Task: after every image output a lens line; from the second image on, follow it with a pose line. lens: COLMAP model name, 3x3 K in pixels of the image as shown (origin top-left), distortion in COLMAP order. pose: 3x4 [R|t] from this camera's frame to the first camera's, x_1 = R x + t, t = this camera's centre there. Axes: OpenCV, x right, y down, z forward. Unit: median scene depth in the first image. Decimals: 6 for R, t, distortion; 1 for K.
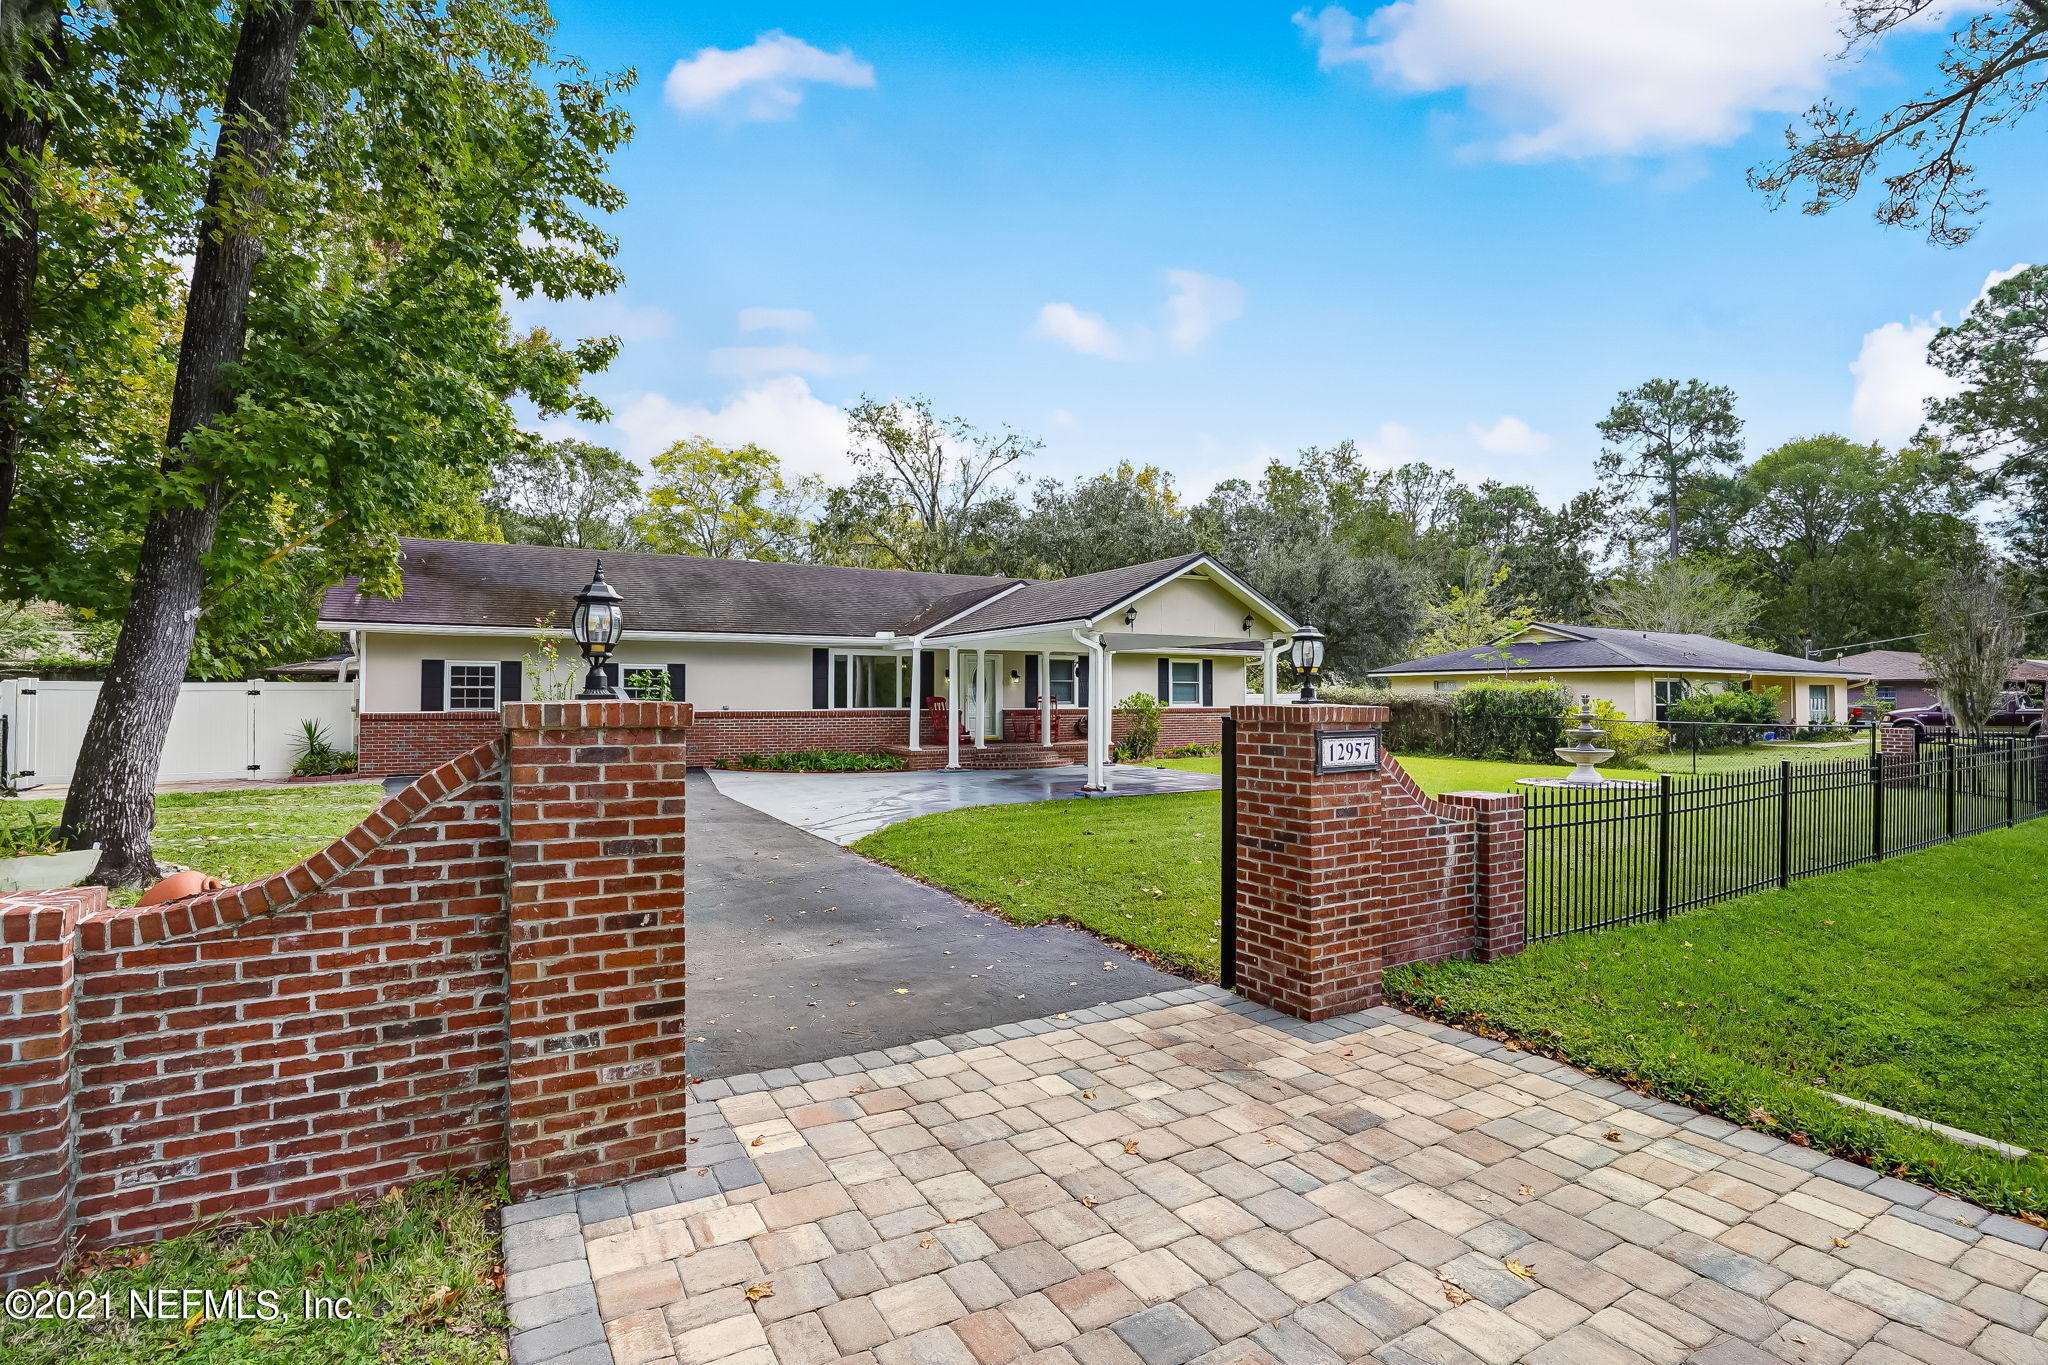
lens RADIAL K [[949.7, 0, 1012.6], [0, 949.7, 684.5], [0, 0, 1]] dist [-0.051541, 0.009733]
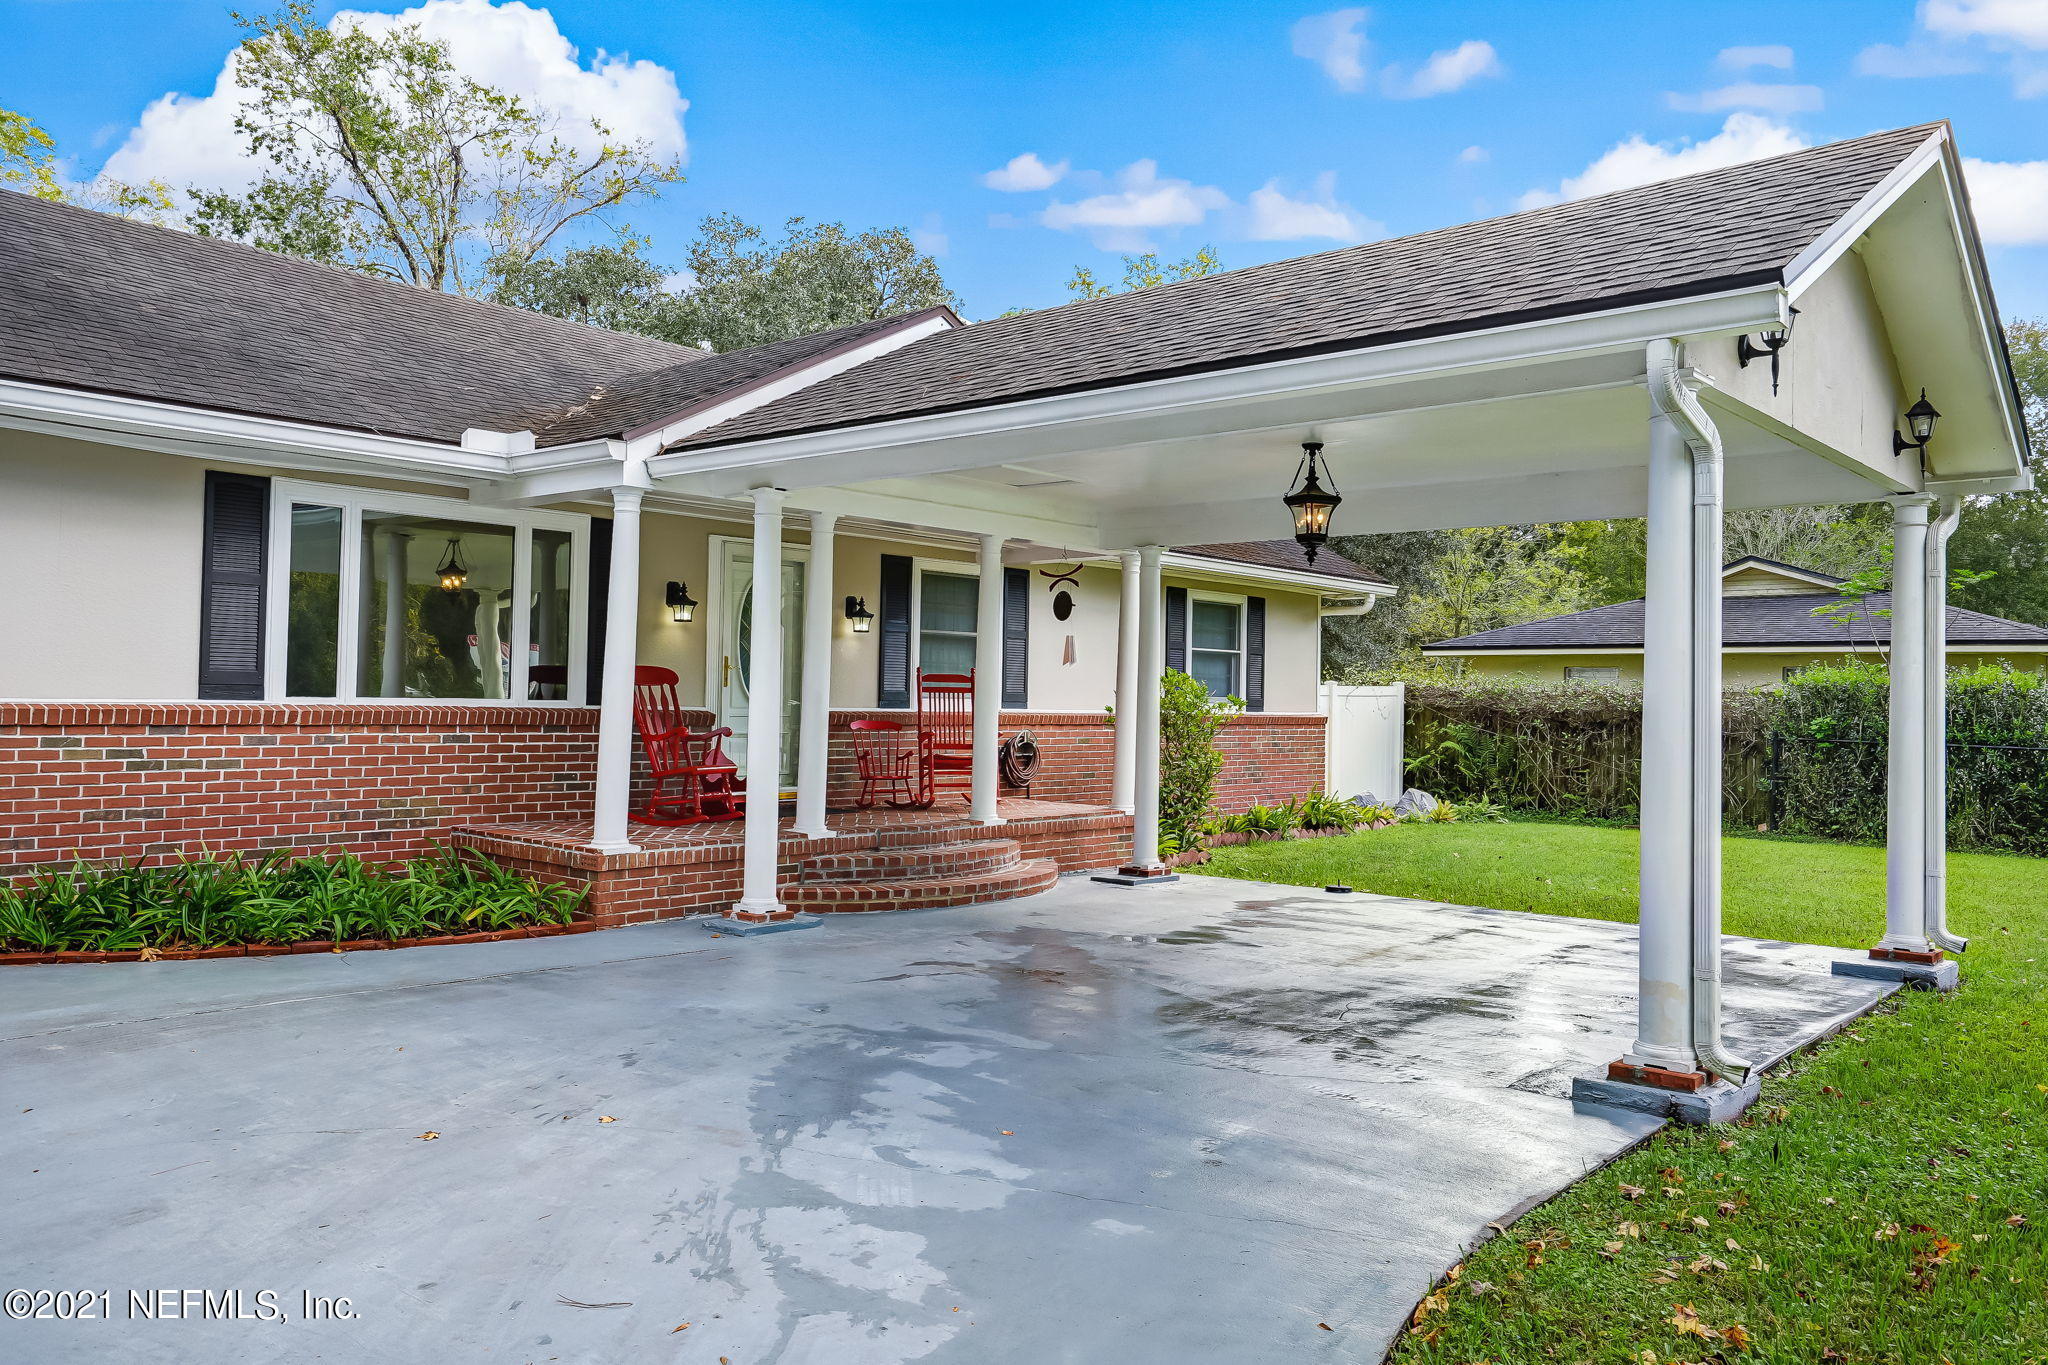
lens RADIAL K [[1518.4, 0, 1017.5], [0, 1518.4, 663.1], [0, 0, 1]] dist [0.006402, 0.004715]
pose [[0.945975, 0.024387, 0.323321, -0.135668], [-0.021195, 0.999686, -0.013390, 0.017253], [-0.323546, 0.005814, 0.946195, 0.535927]]
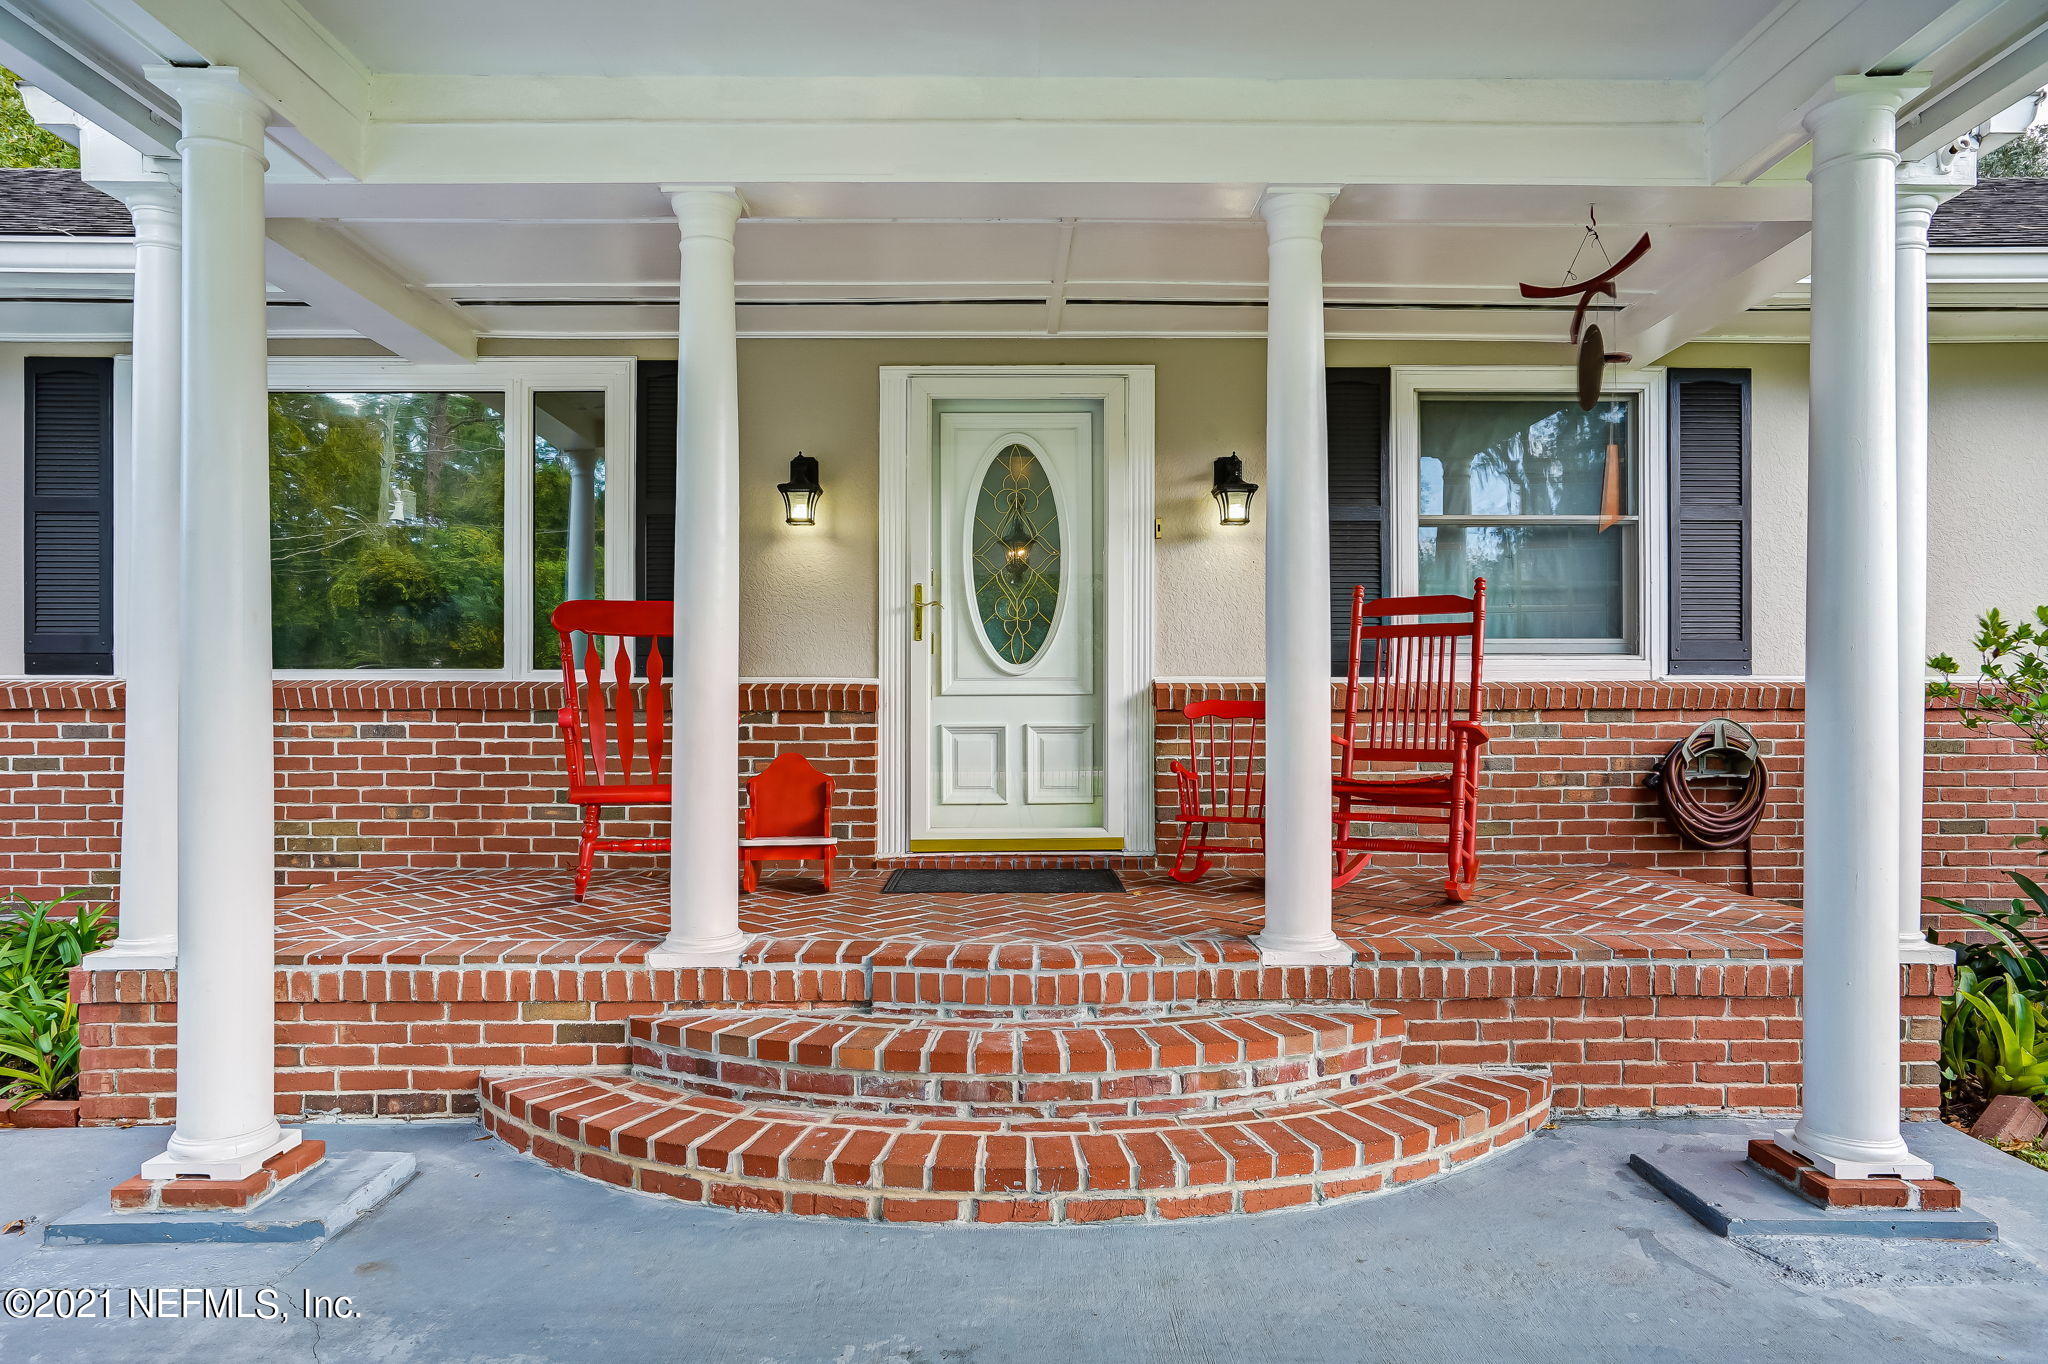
lens RADIAL K [[1214.1, 0, 1025.6], [0, 1214.1, 702.8], [0, 0, 1]] dist [-0.008650, 0.004031]
pose [[0.873824, -0.002368, -0.486236, 0.088468], [0.006412, 0.999957, 0.006653, 0.032389], [0.486199, -0.008932, 0.873802, 0.907733]]
